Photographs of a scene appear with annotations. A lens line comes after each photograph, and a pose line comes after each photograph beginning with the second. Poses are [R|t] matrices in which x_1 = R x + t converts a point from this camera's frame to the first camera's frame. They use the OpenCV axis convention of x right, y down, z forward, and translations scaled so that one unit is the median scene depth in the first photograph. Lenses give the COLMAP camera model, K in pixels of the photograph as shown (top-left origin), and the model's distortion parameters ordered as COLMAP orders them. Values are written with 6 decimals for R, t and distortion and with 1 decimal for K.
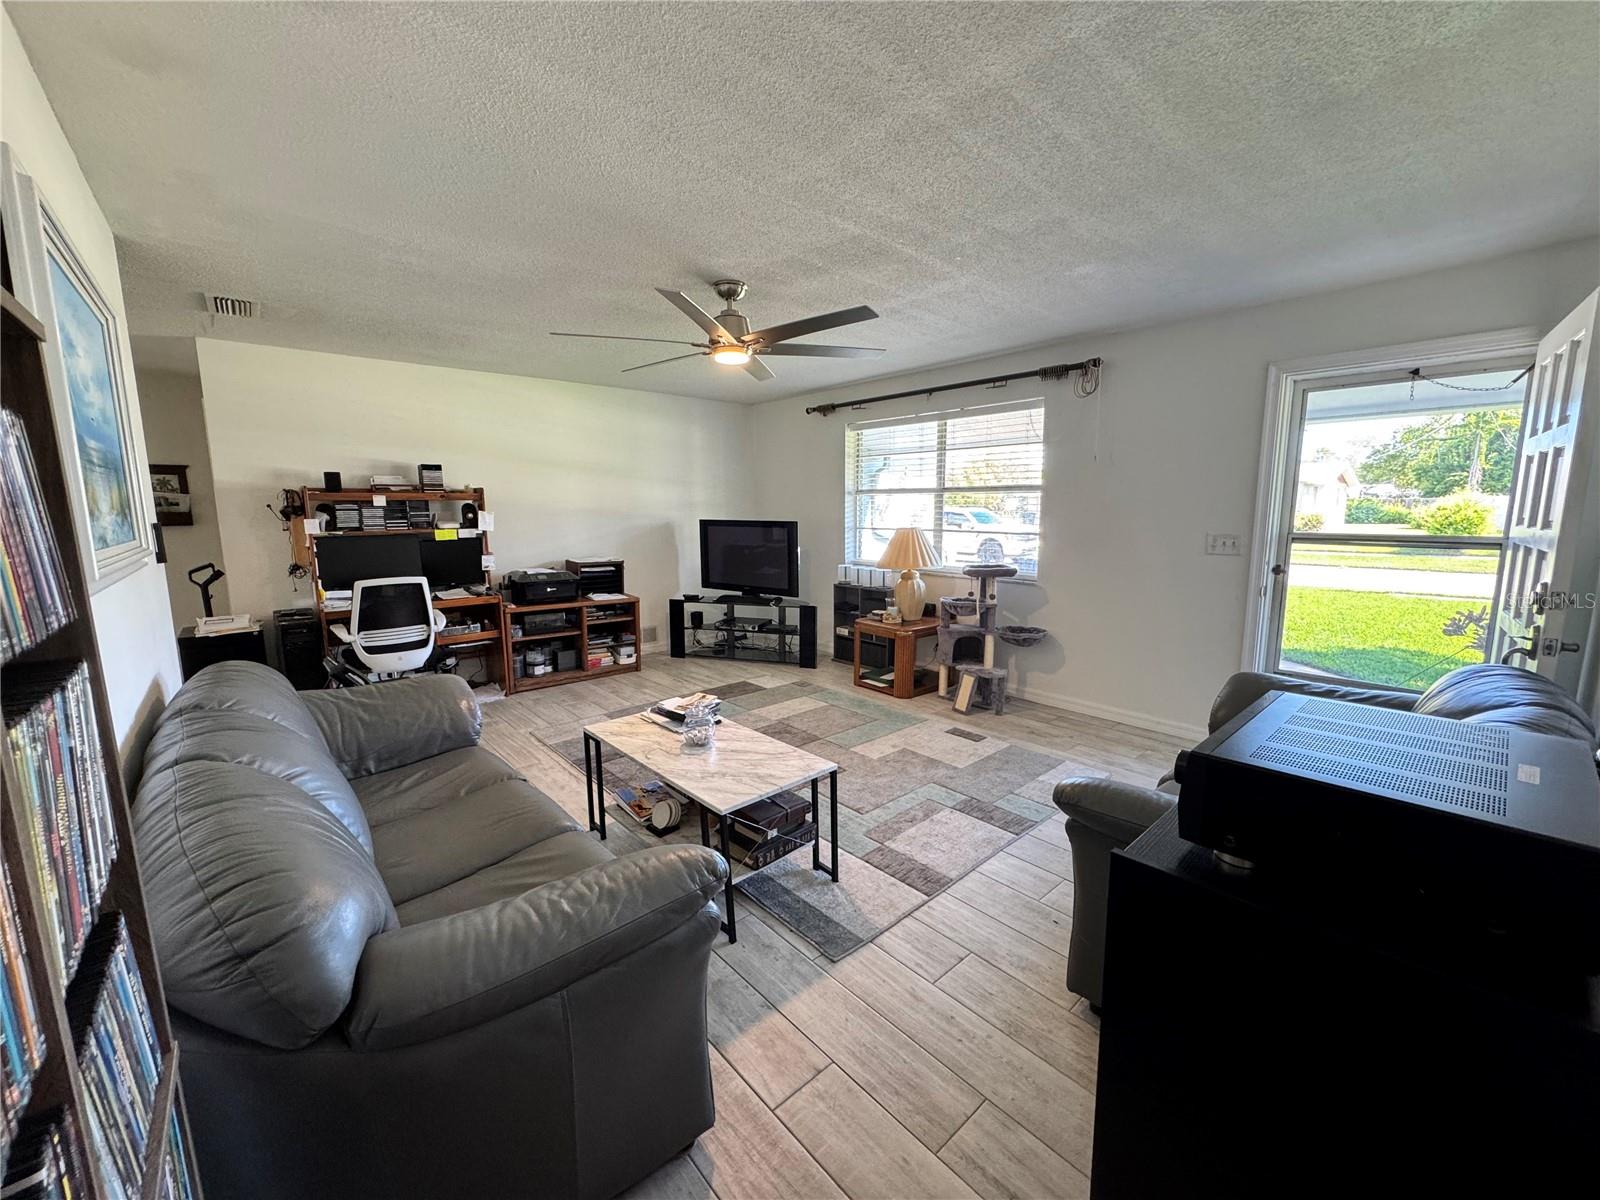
lens RADIAL K [[638.0, 0, 798.2], [0, 638.0, 601.0], [0, 0, 1]] dist [-0.003591, 0.000687]
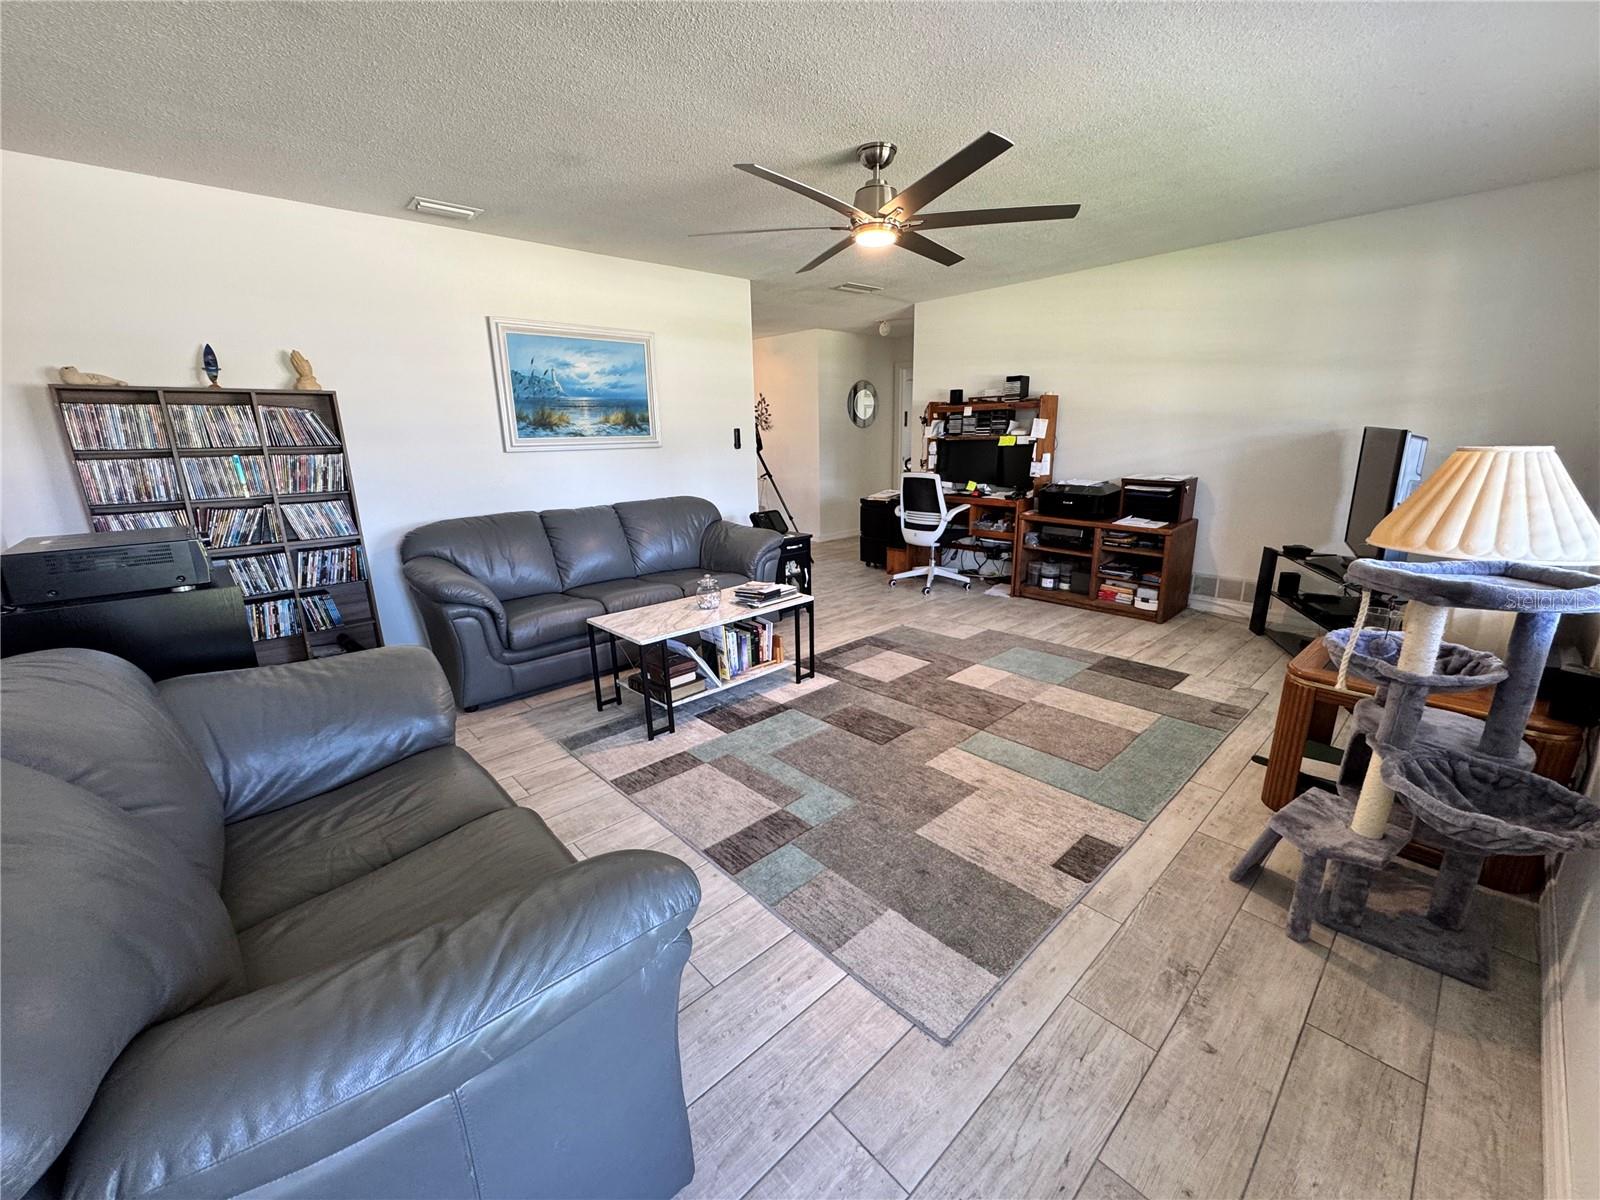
lens RADIAL K [[638.0, 0, 798.2], [0, 638.0, 601.0], [0, 0, 1]] dist [-0.003591, 0.000687]
pose [[0.020329, 0.262144, -0.964815, 0.576127], [-0.123661, 0.958263, 0.257758, -0.075648], [0.992116, 0.114070, 0.051897, 0.594402]]
